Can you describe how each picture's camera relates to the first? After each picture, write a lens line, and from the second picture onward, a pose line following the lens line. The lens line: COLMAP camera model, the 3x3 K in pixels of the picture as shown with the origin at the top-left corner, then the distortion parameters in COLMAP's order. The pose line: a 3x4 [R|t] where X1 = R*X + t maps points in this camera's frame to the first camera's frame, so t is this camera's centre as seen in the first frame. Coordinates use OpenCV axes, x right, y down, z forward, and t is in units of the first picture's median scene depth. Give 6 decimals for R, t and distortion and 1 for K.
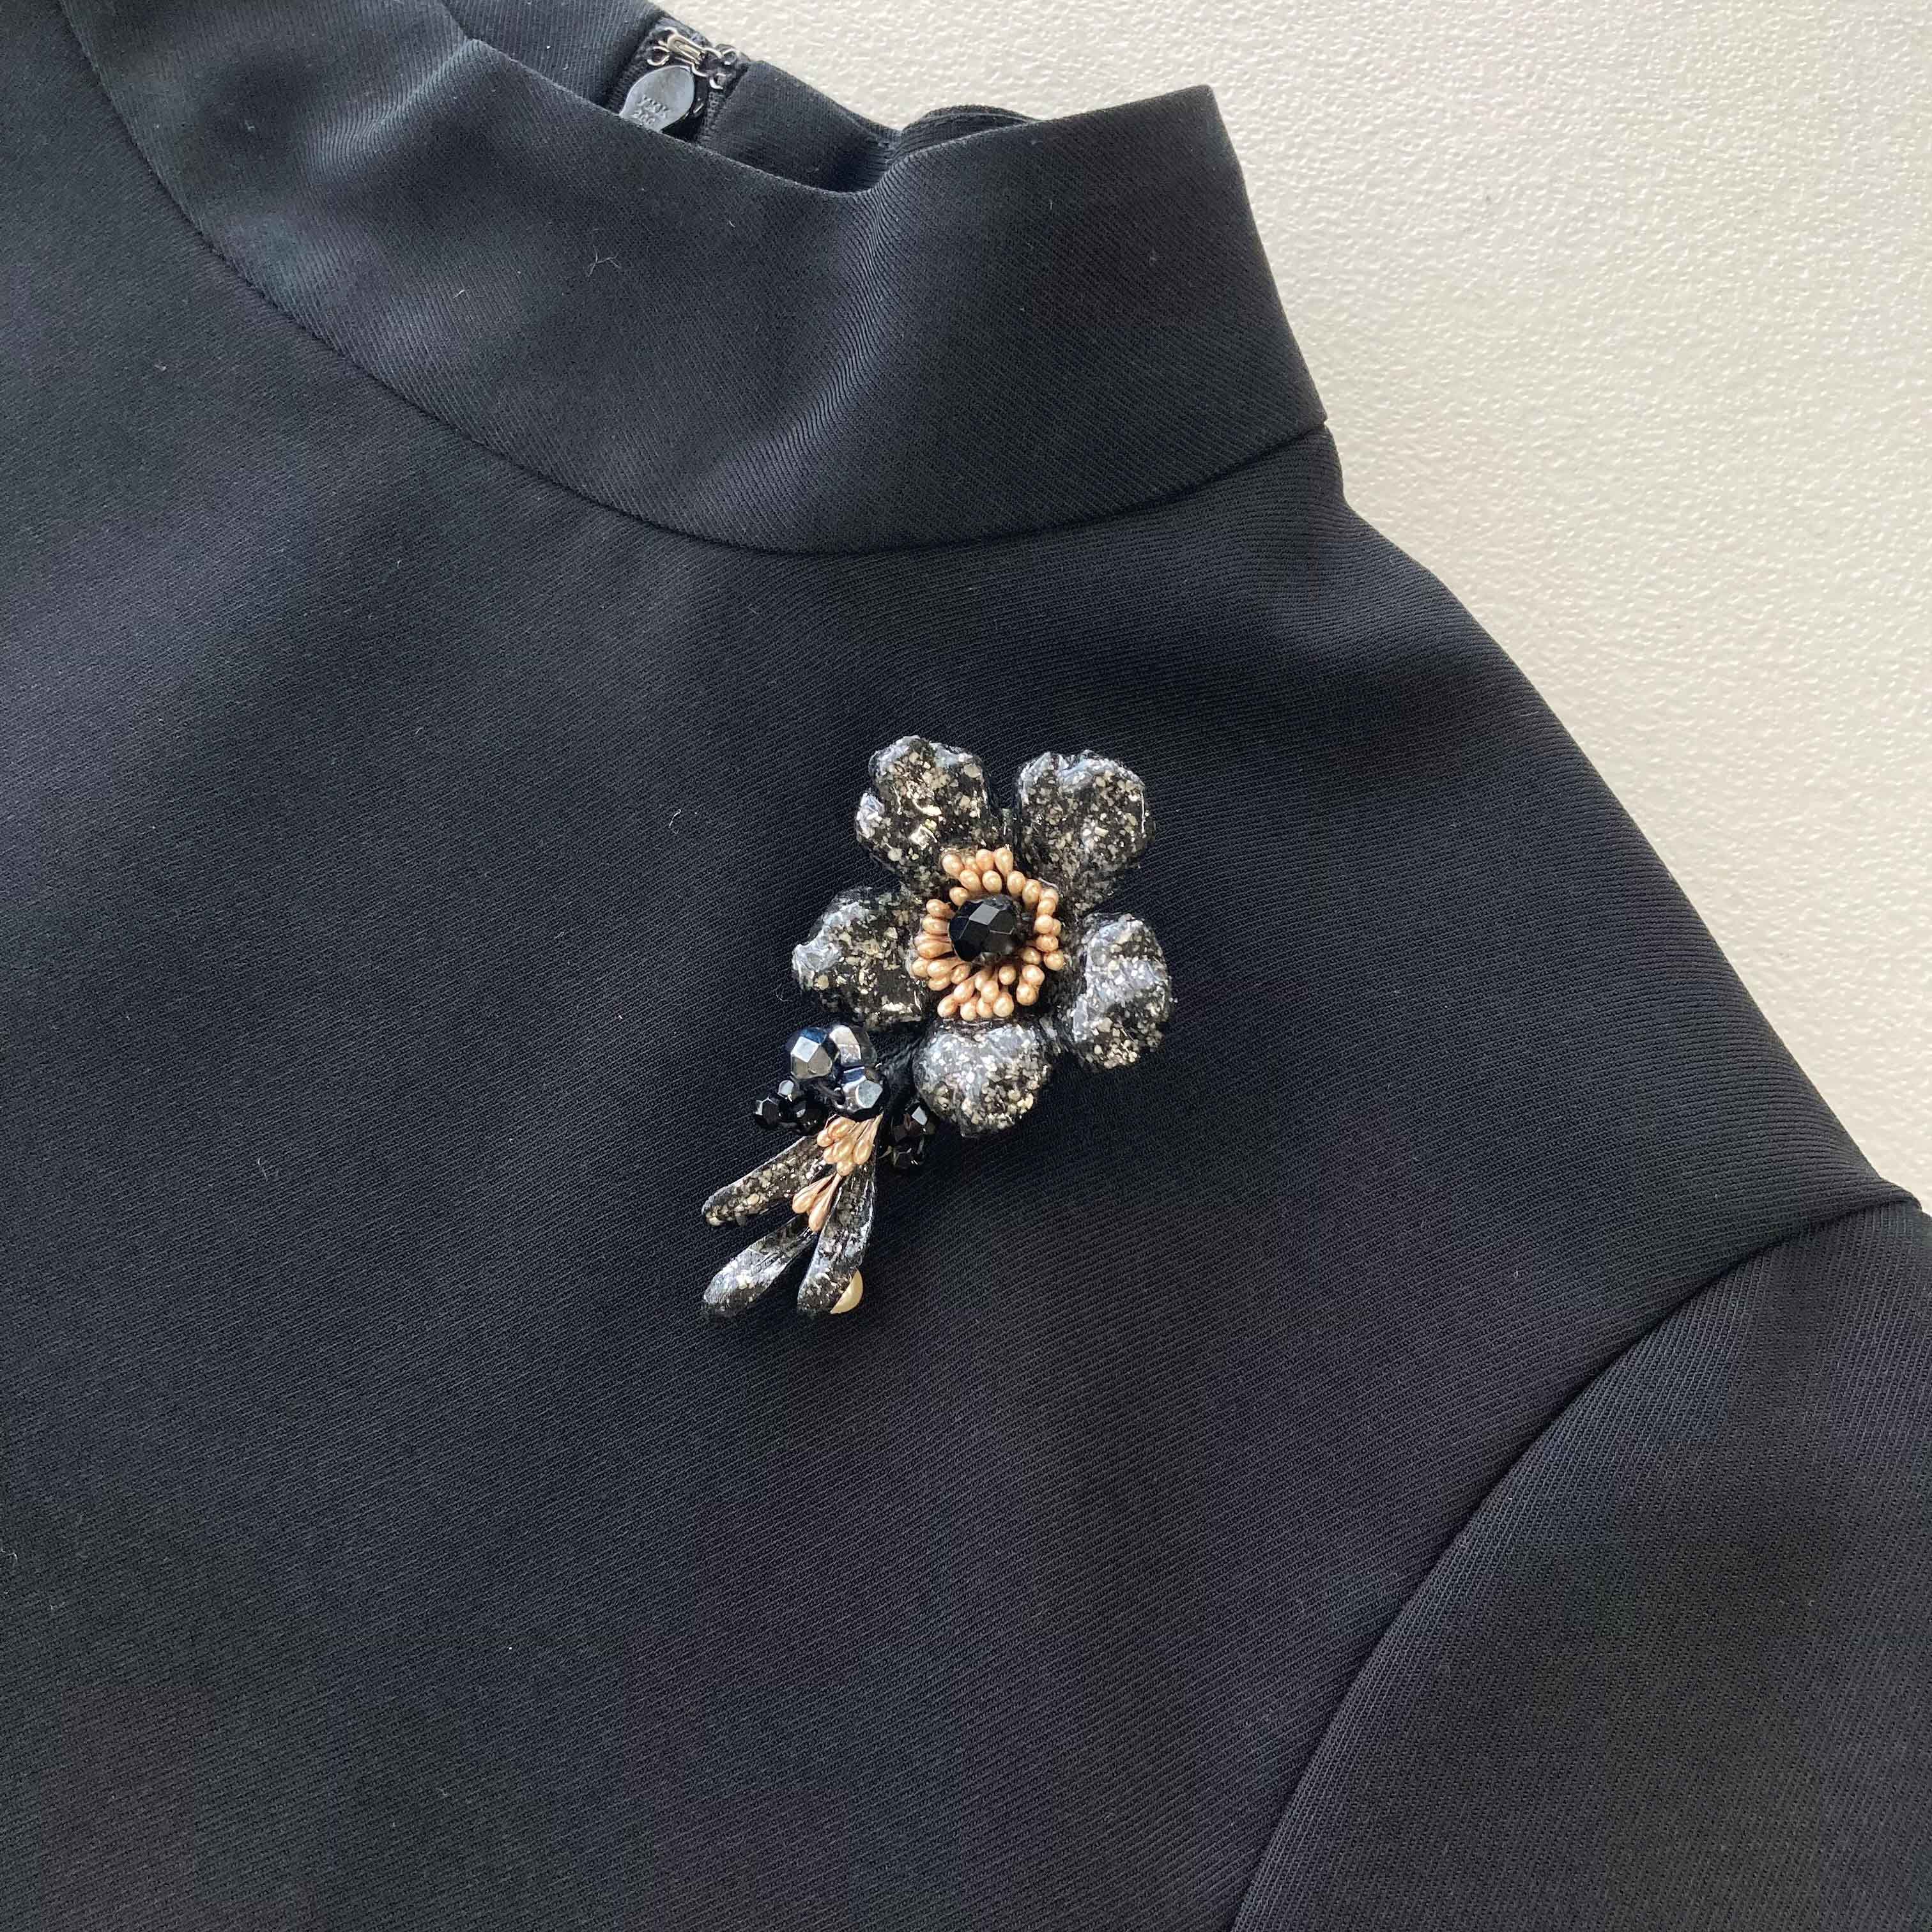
lens RADIAL K [[2110.0, 0, 963.5], [0, 2110.0, 957.4], [0, 0, 1]] dist [-0.027114, 0.000000]
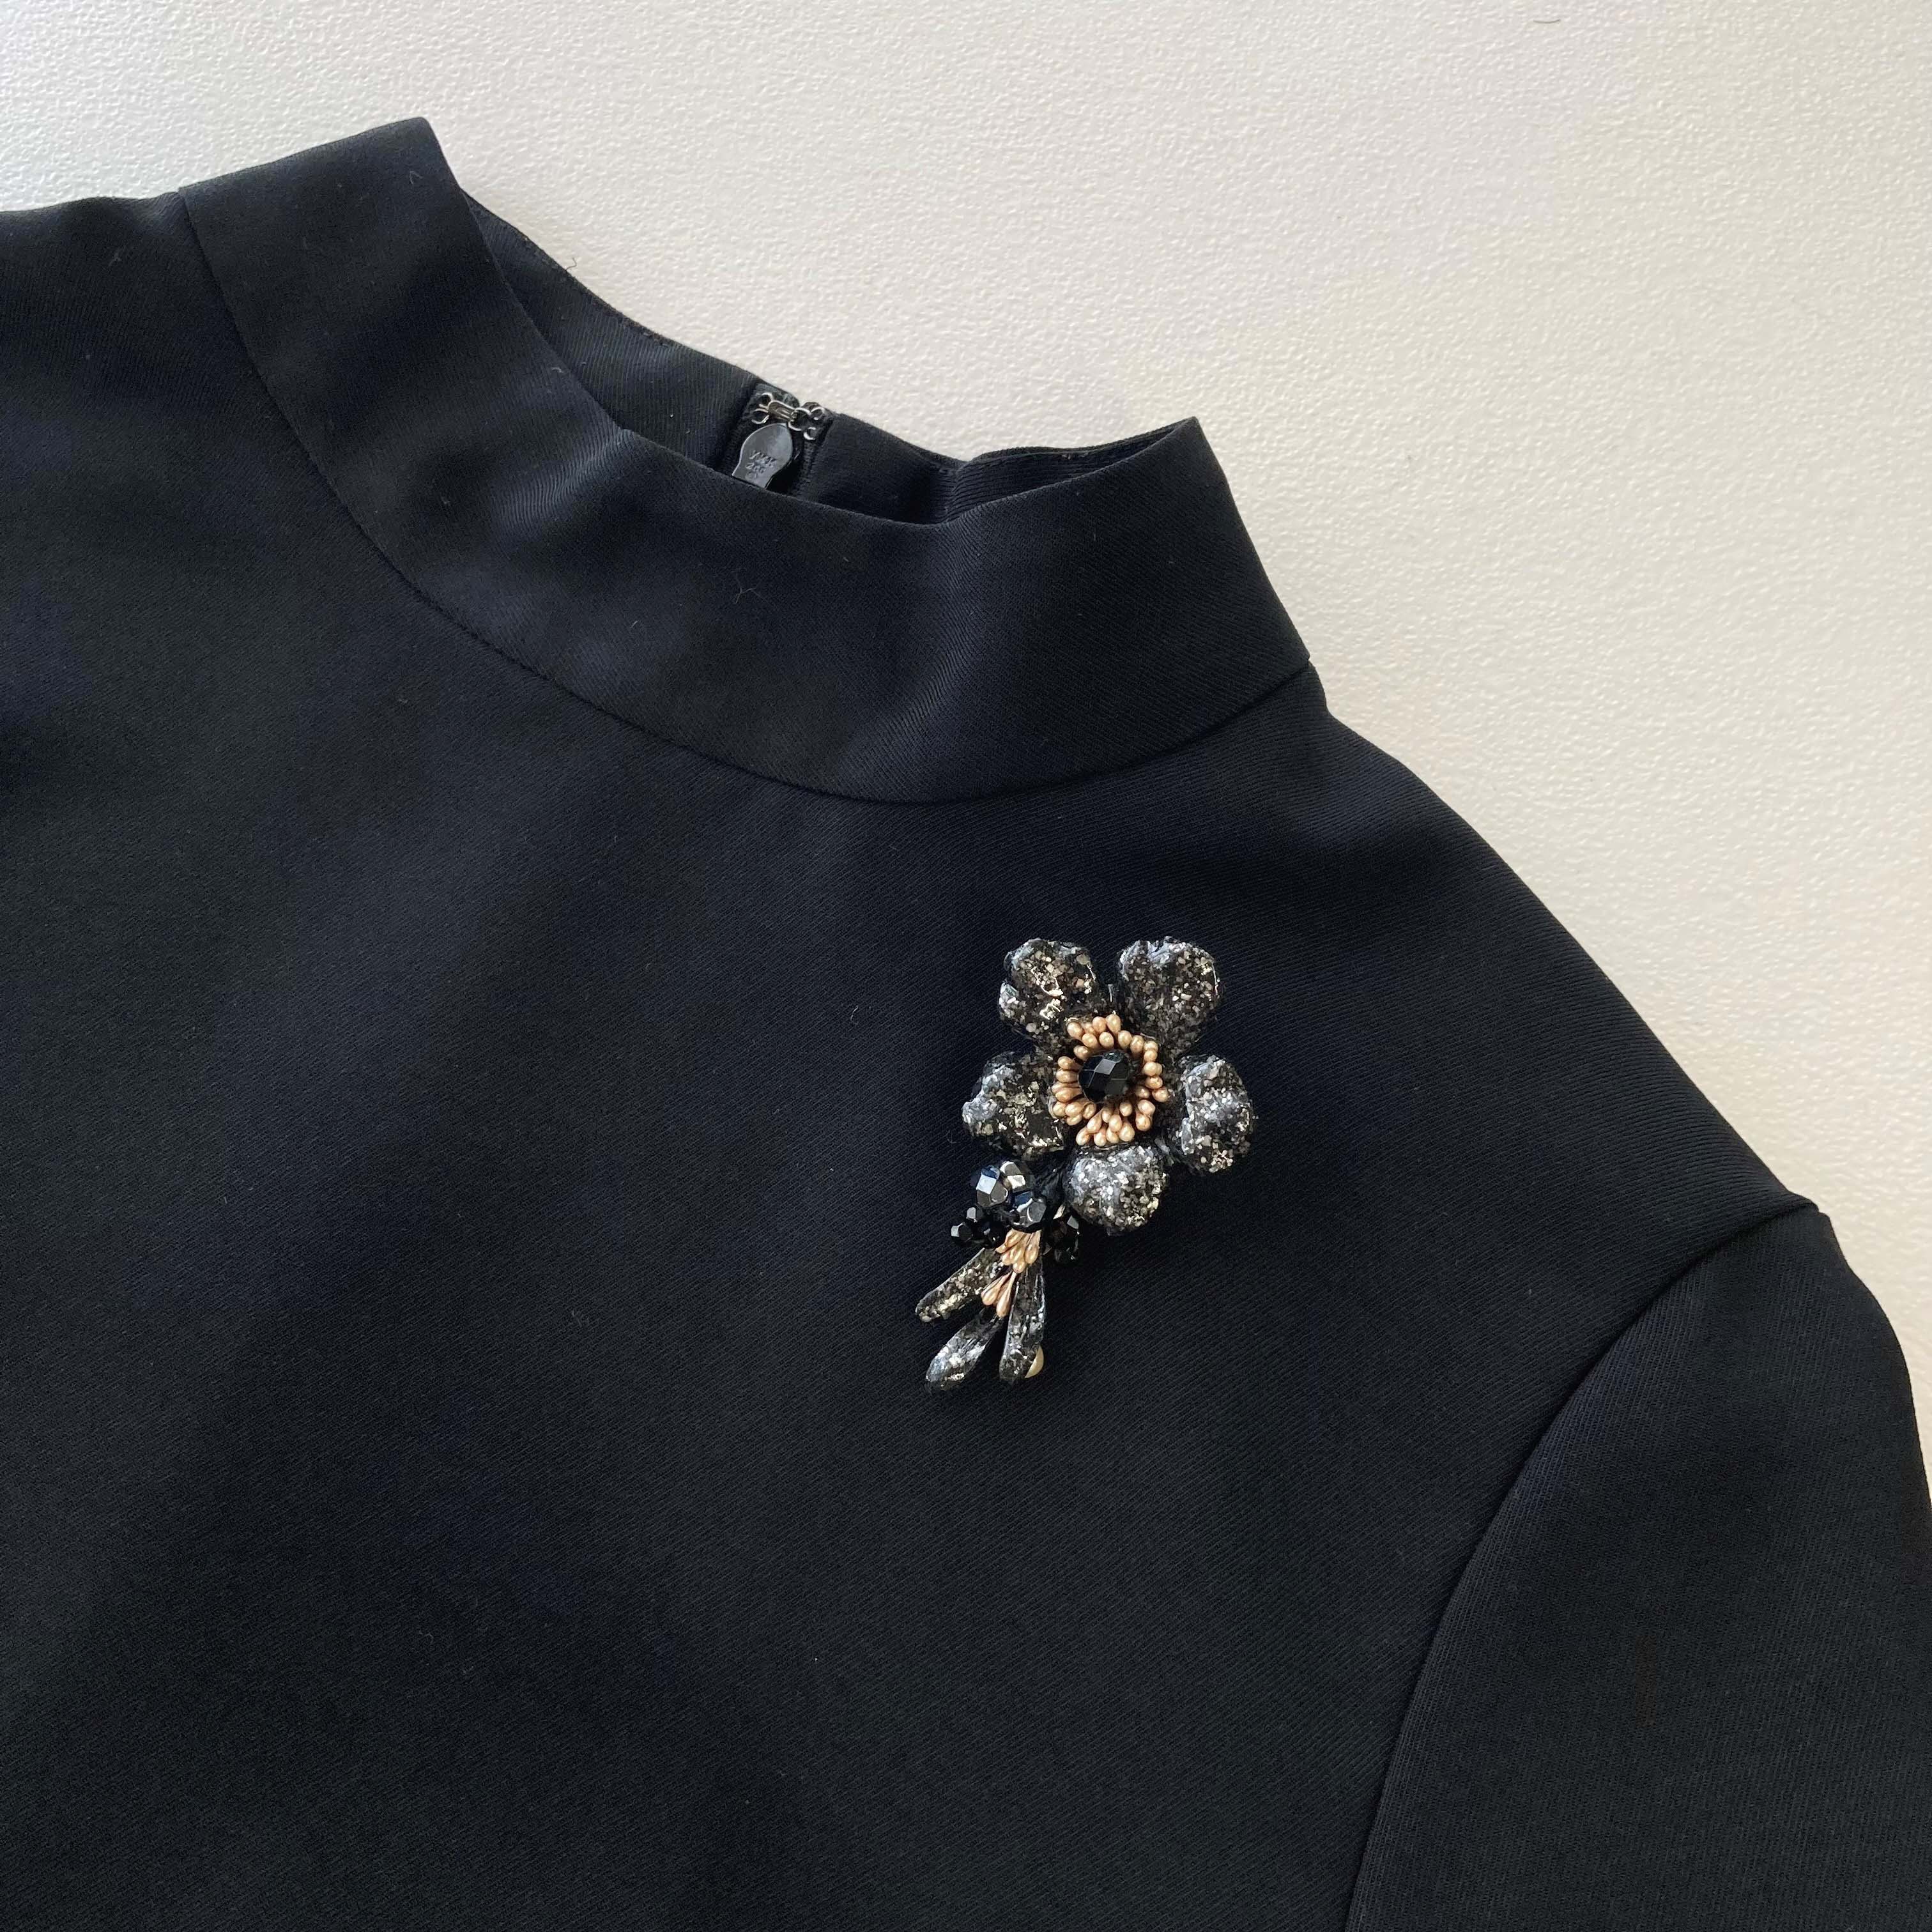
lens RADIAL K [[2110.0, 0, 979.3], [0, 2110.0, 931.9], [0, 0, 1]] dist [-0.027114, 0.000000]
pose [[0.993636, -0.107728, 0.032909, -0.097537], [0.108596, 0.993750, -0.025841, -0.074390], [-0.029920, 0.029250, 0.999124, -0.312584]]
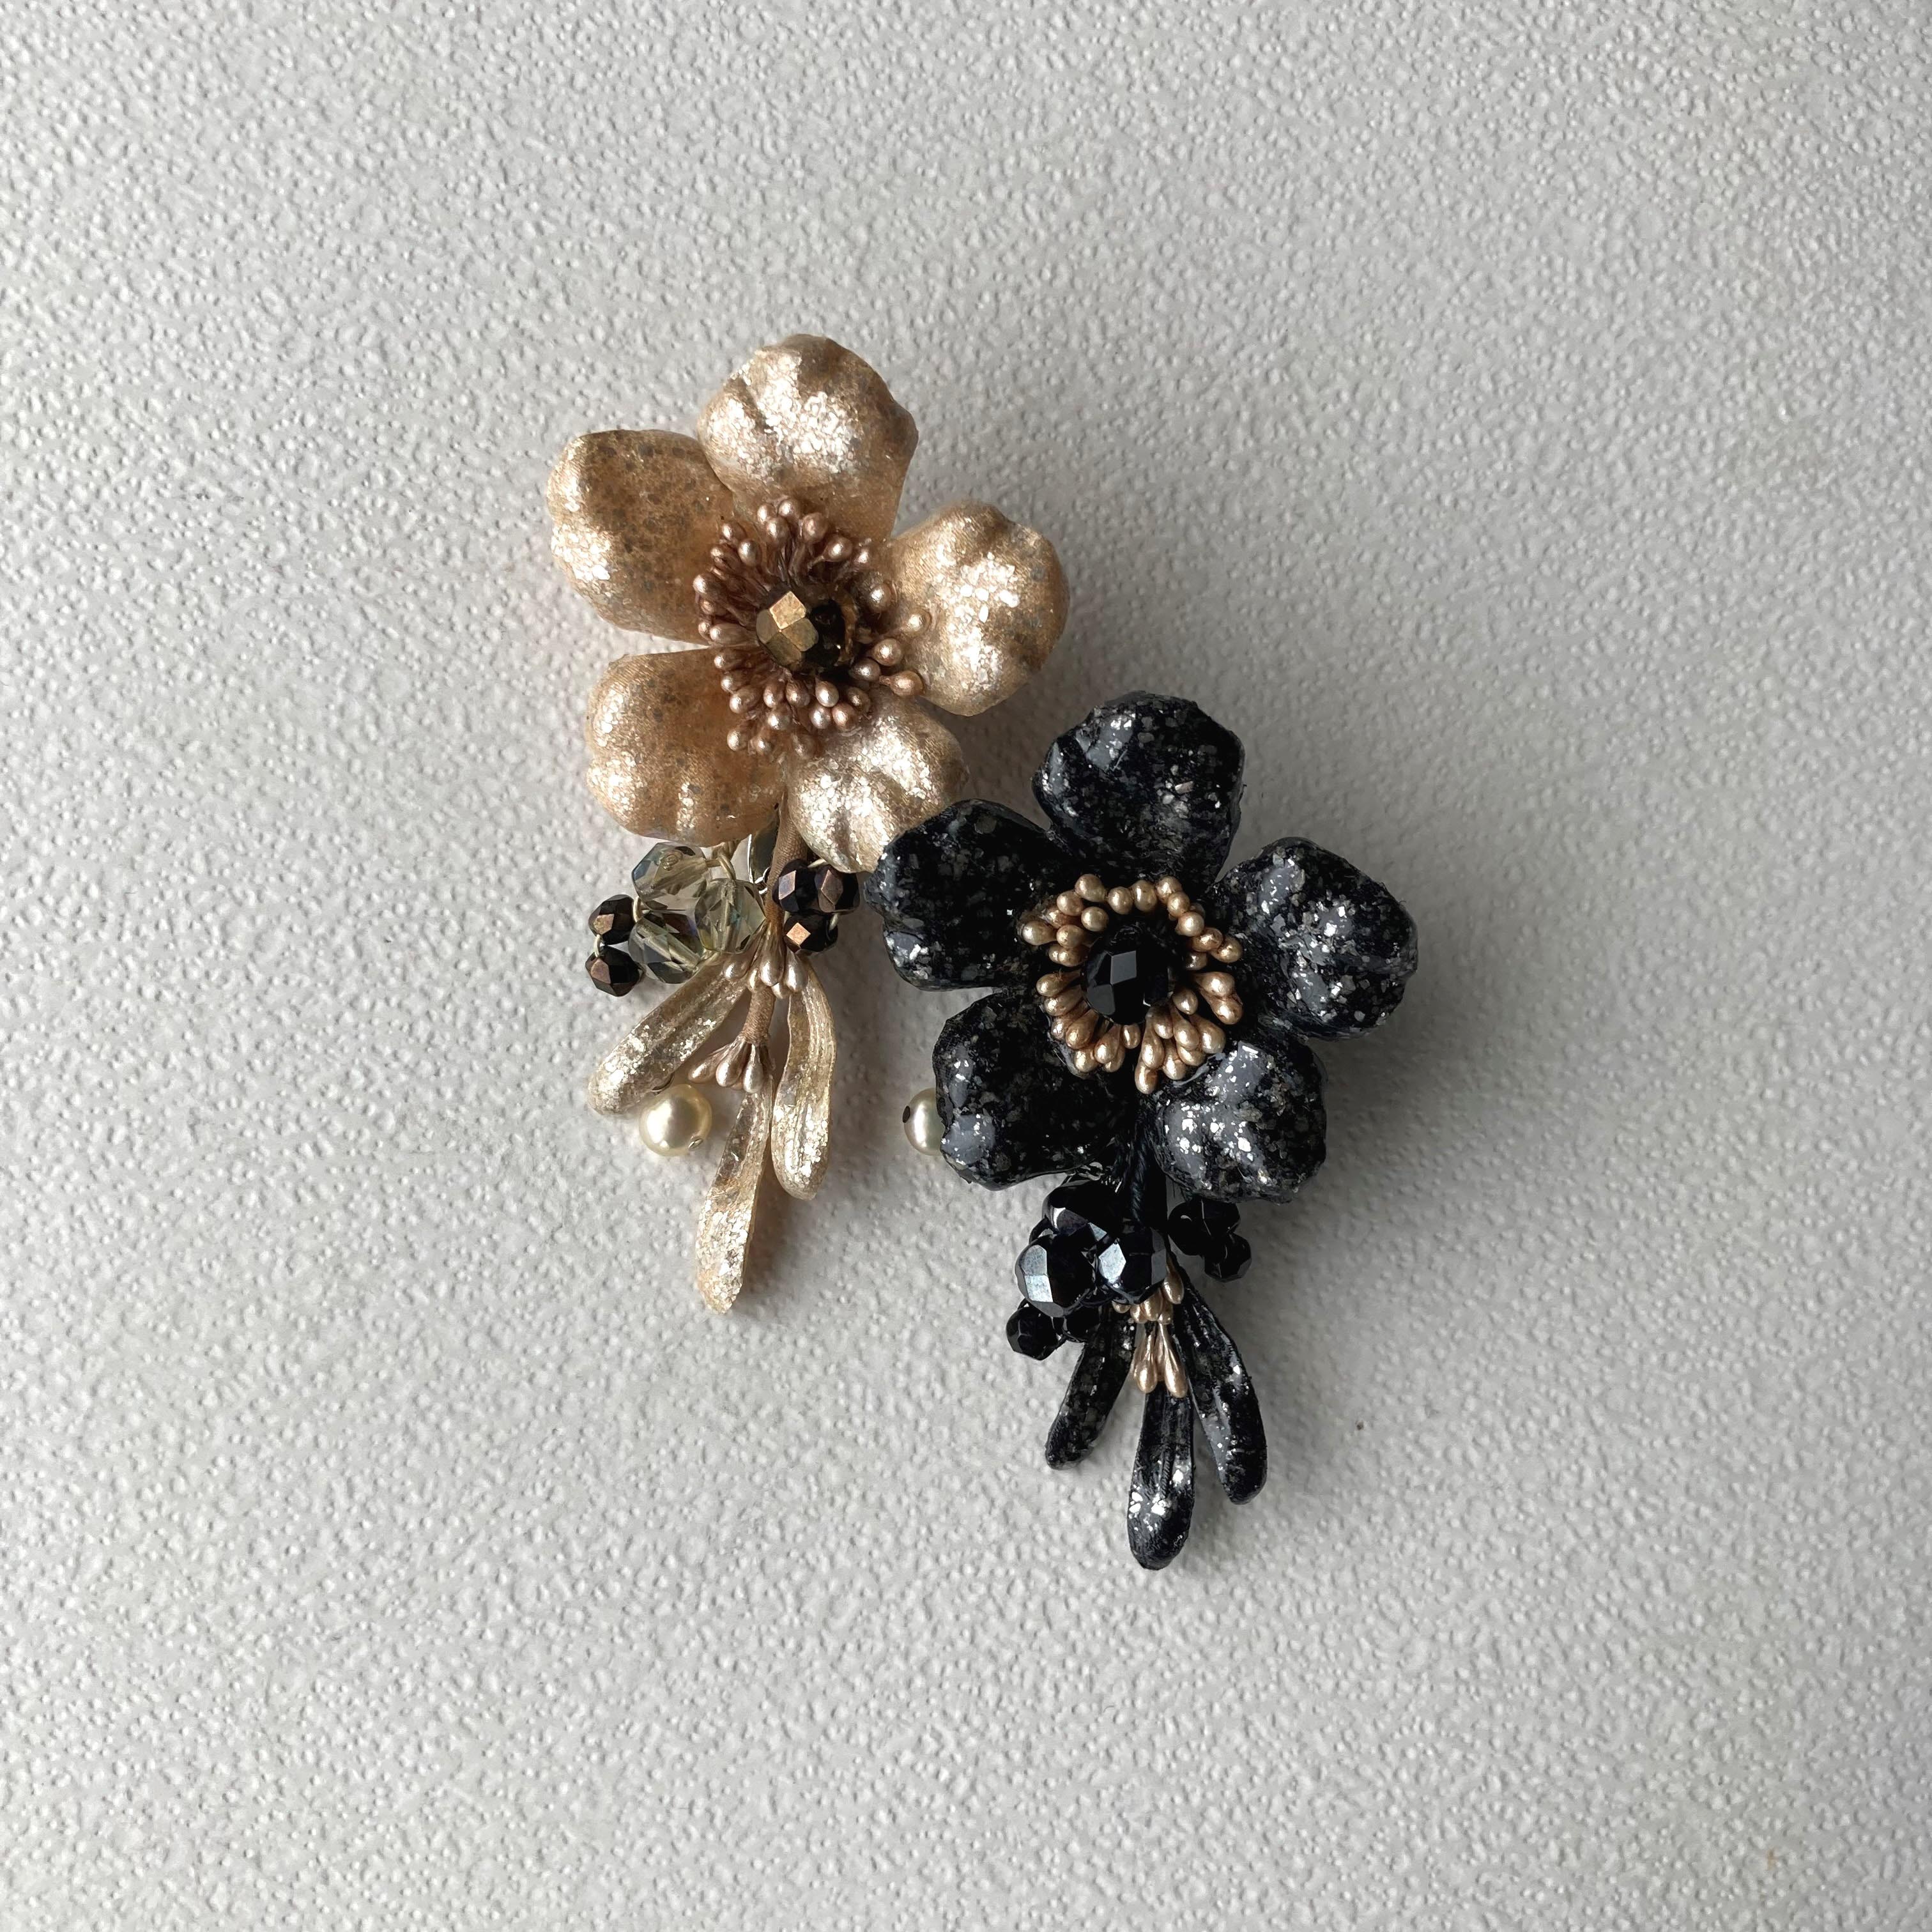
lens RADIAL K [[2110.0, 0, 980.9], [0, 2110.0, 938.0], [0, 0, 1]] dist [-0.027114, 0.000000]
pose [[0.770736, -0.636358, 0.031833, -0.043267], [0.614694, 0.755787, 0.225691, -0.213275], [-0.167679, -0.154380, 0.973679, 0.264954]]
